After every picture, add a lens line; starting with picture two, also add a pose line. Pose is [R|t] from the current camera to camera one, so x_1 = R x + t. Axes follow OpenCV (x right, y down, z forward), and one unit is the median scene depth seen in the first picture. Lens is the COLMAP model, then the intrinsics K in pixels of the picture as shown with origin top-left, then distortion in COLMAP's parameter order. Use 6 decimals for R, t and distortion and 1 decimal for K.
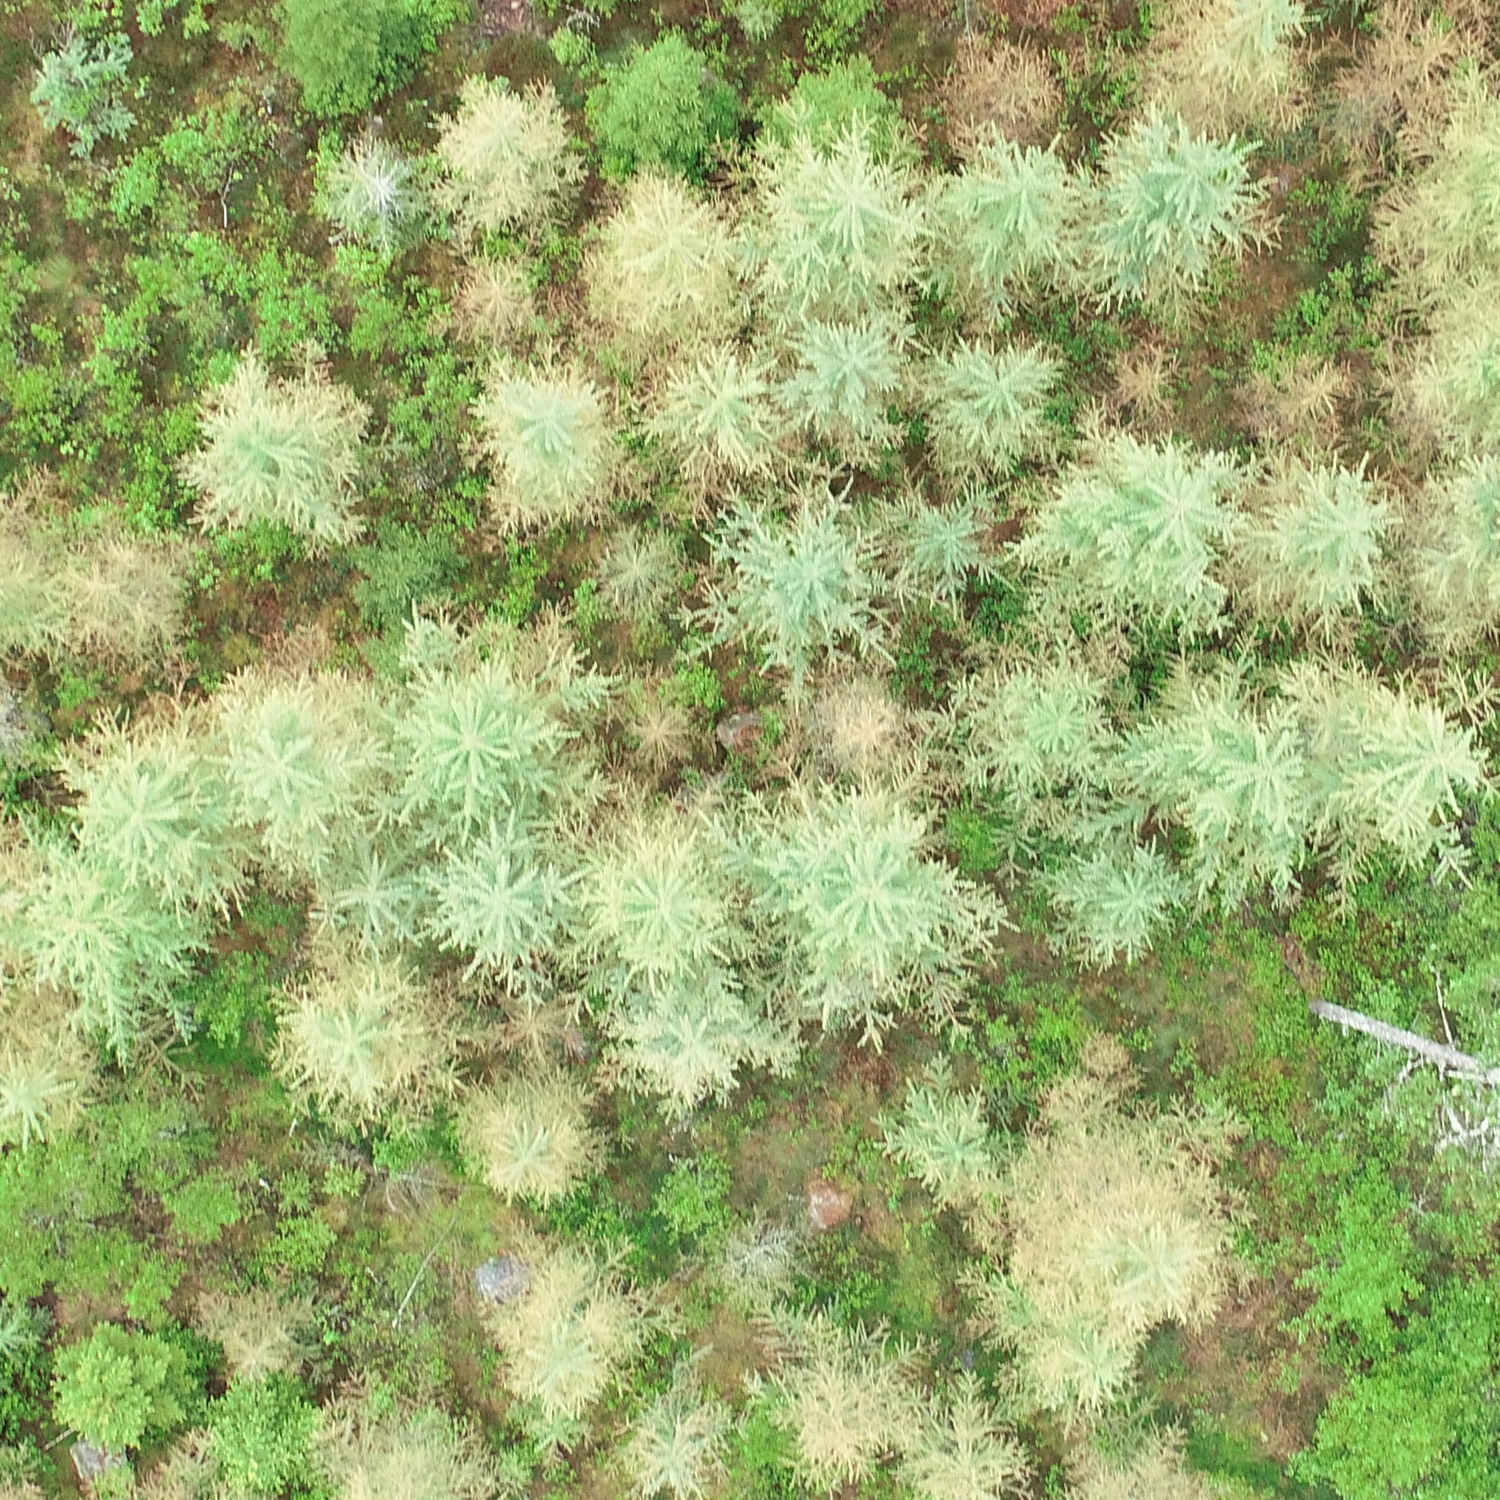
lens RADIAL K [[1403.6, 0, 757.2], [0, 1403.6, 750.2], [0, 0, 1]] dist [-0.001921, 0.000000]
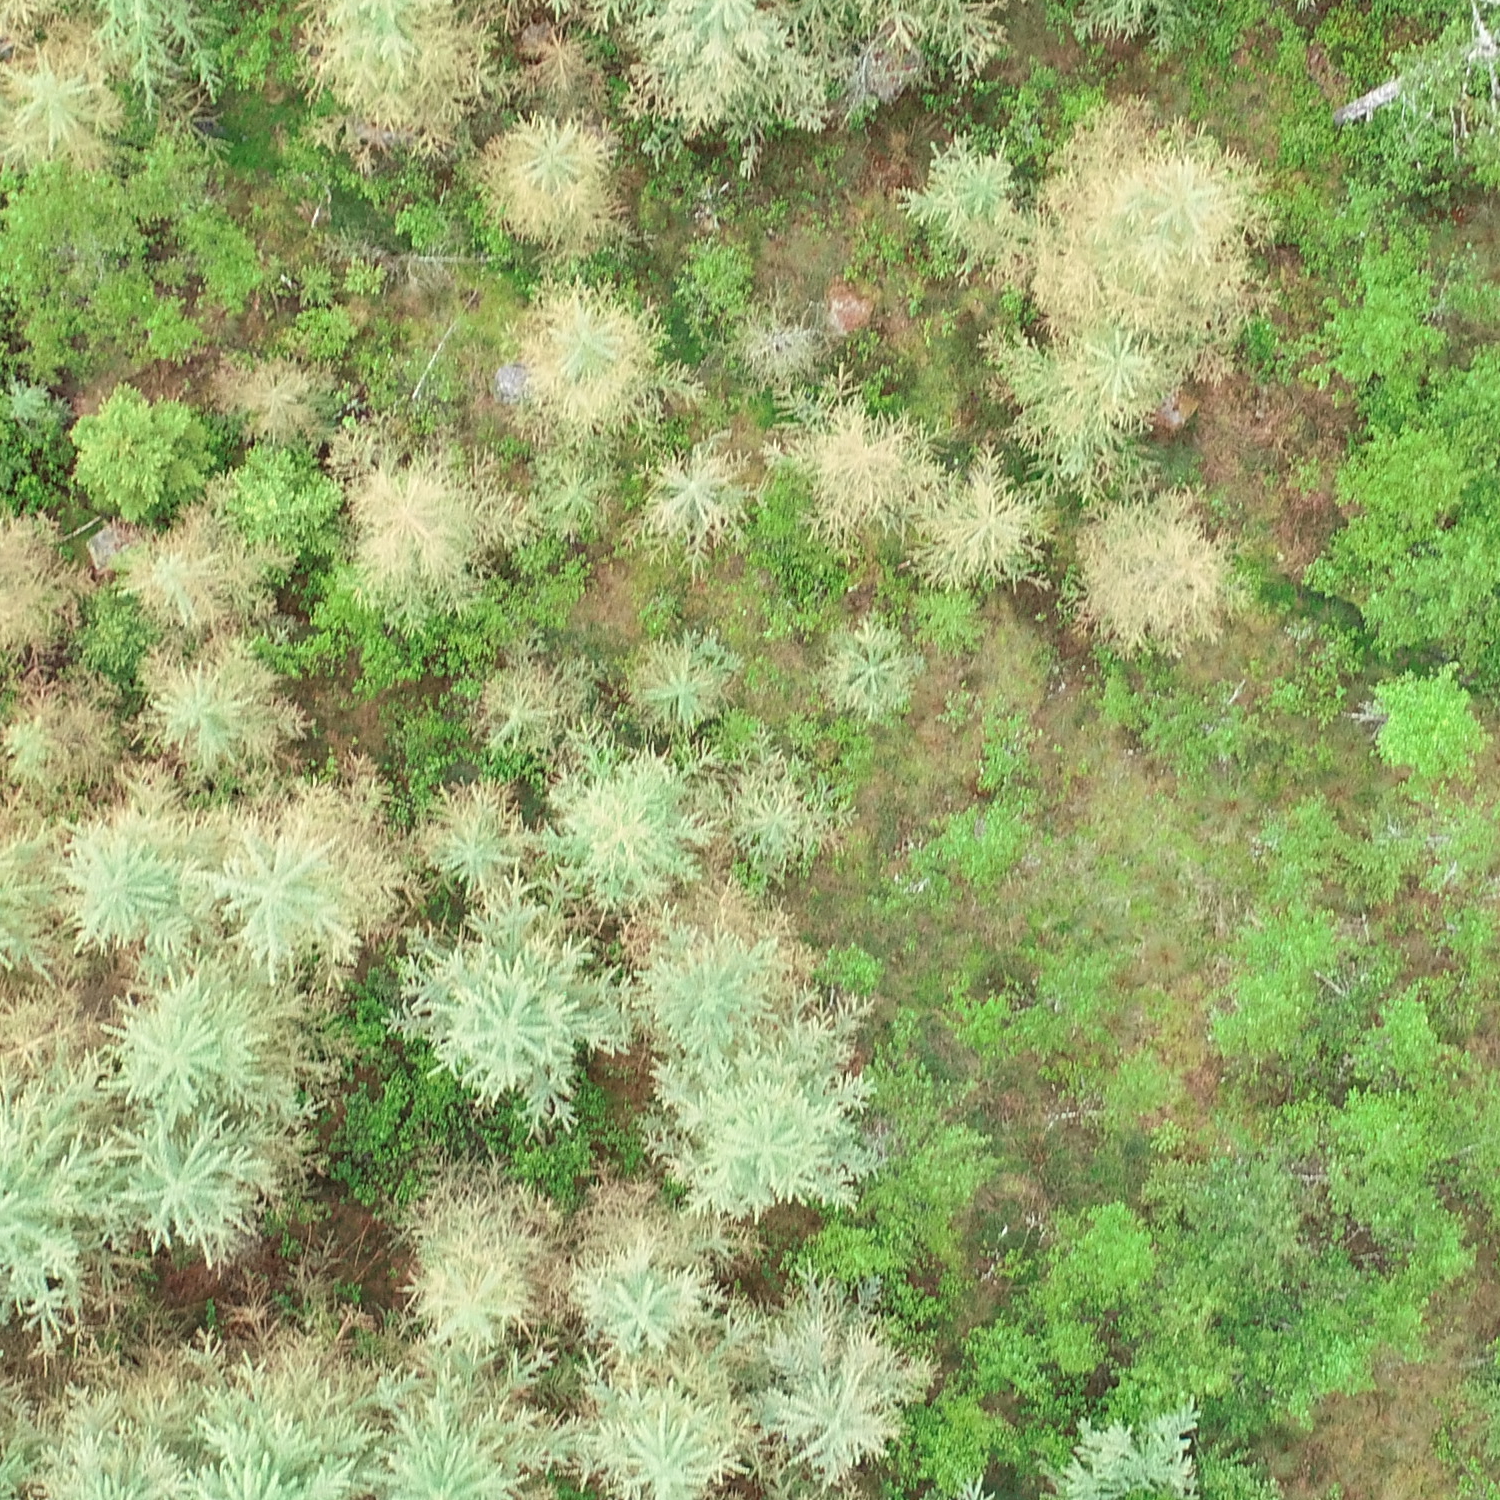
lens RADIAL K [[1403.6, 0, 742.8], [0, 1403.6, 749.6], [0, 0, 1]] dist [-0.001921, 0.000000]
pose [[0.999872, 0.015966, 0.000809, -0.021334], [-0.015968, 0.999868, 0.002927, 0.653483], [-0.000762, -0.002939, 0.999995, -0.001486]]
